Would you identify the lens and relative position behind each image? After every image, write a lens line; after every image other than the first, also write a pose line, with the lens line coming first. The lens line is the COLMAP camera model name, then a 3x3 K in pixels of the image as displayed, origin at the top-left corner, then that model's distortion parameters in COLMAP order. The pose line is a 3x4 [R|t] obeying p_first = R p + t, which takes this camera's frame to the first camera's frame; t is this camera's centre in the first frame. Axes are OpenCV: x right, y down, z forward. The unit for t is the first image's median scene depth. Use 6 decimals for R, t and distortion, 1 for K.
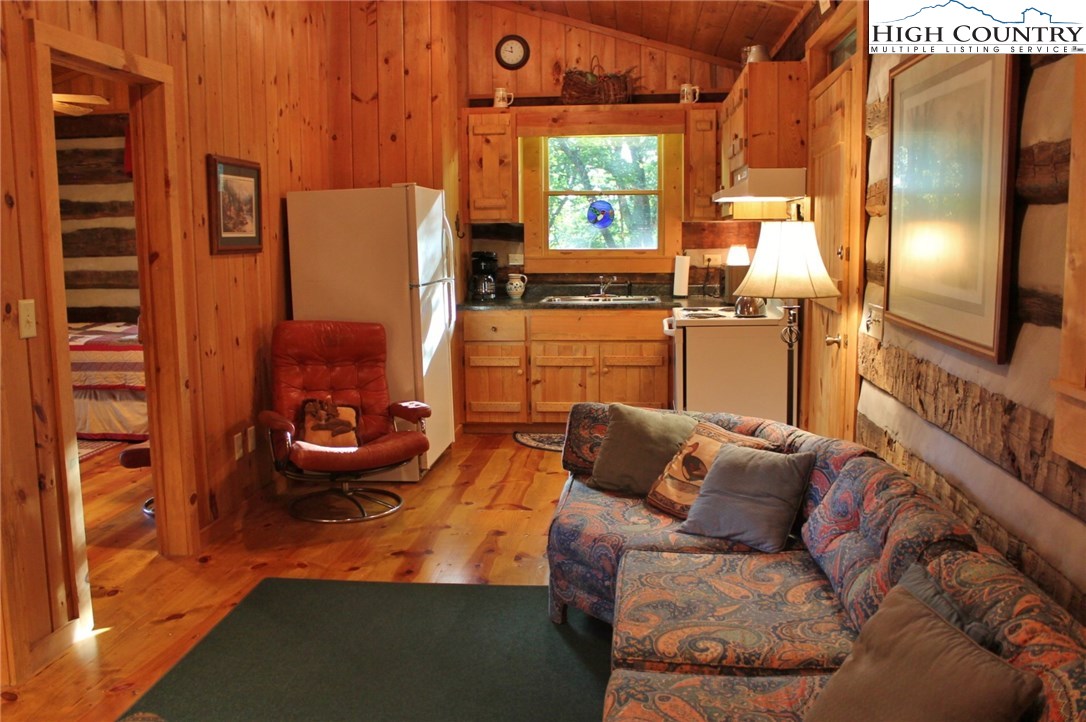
lens RADIAL K [[918.6, 0, 543.0], [0, 918.6, 361.0], [0, 0, 1]] dist [-0.166416, 0.138994]
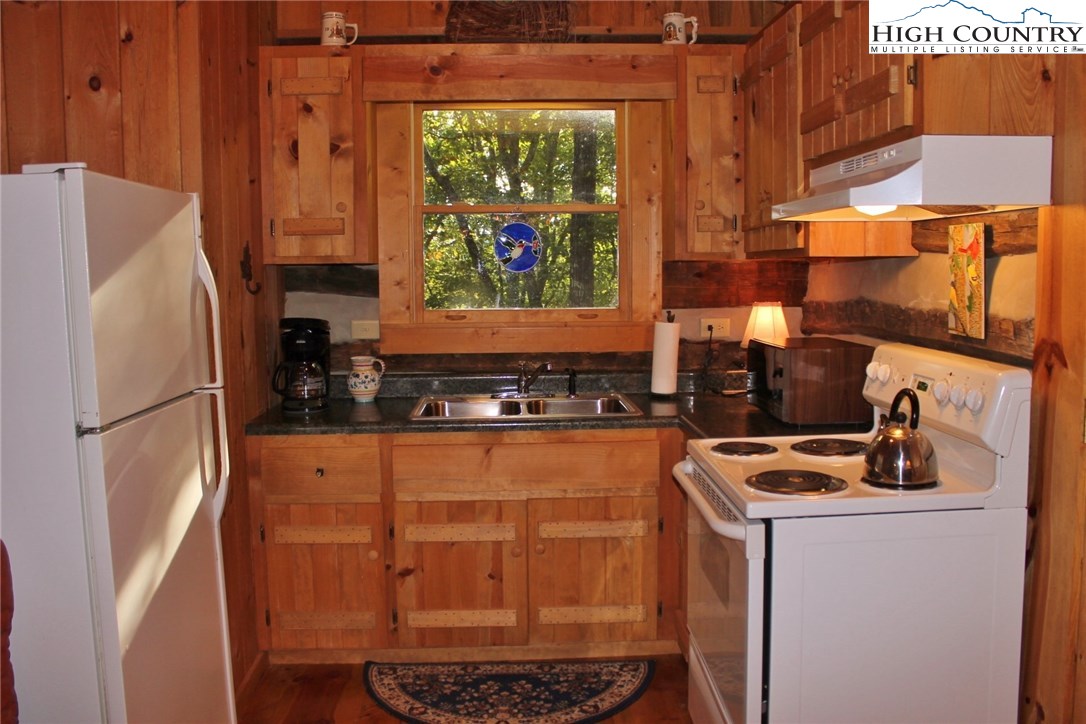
lens RADIAL K [[918.6, 0, 543.0], [0, 918.6, 362.0], [0, 0, 1]] dist [-0.166416, 0.138994]
pose [[0.989518, -0.013083, 0.143816, -0.002726], [0.018478, 0.999172, -0.036243, -0.073193], [-0.143223, 0.038520, 0.988941, 0.468871]]
